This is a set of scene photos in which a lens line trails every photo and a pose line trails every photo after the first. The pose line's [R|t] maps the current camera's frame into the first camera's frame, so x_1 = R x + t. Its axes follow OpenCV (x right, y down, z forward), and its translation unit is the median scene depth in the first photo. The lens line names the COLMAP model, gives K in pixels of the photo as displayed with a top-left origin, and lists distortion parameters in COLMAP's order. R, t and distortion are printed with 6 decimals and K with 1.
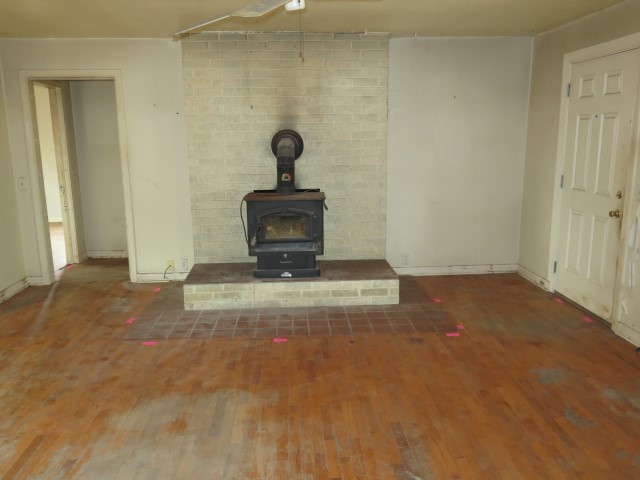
lens RADIAL K [[538.3, 0, 320.0], [0, 538.3, 240.0], [0, 0, 1]] dist [-0.017399, -0.004250]
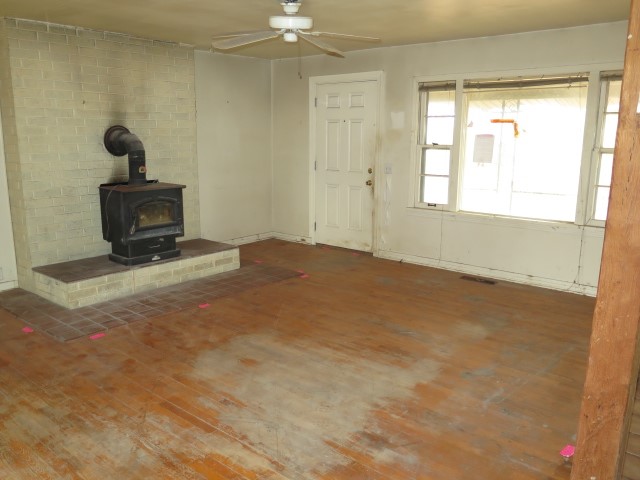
lens RADIAL K [[538.3, 0, 320.0], [0, 538.3, 240.0], [0, 0, 1]] dist [-0.017399, -0.004250]
pose [[0.690723, -0.127762, 0.711743, -0.611408], [0.128748, 0.990270, 0.052814, 0.013152], [-0.711565, 0.055155, 0.700452, -0.005004]]
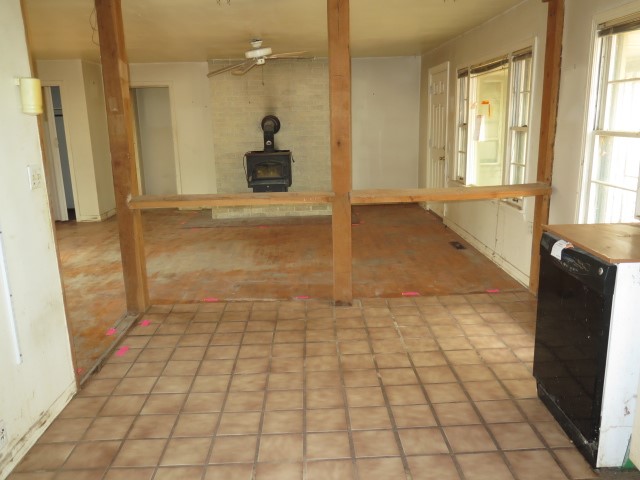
lens RADIAL K [[538.3, 0, 320.0], [0, 538.3, 240.0], [0, 0, 1]] dist [-0.017399, -0.004250]
pose [[0.999398, -0.007355, -0.033919, 0.162784], [0.008252, 0.999618, 0.026380, 0.157017], [0.033712, -0.026644, 0.999076, -0.763438]]
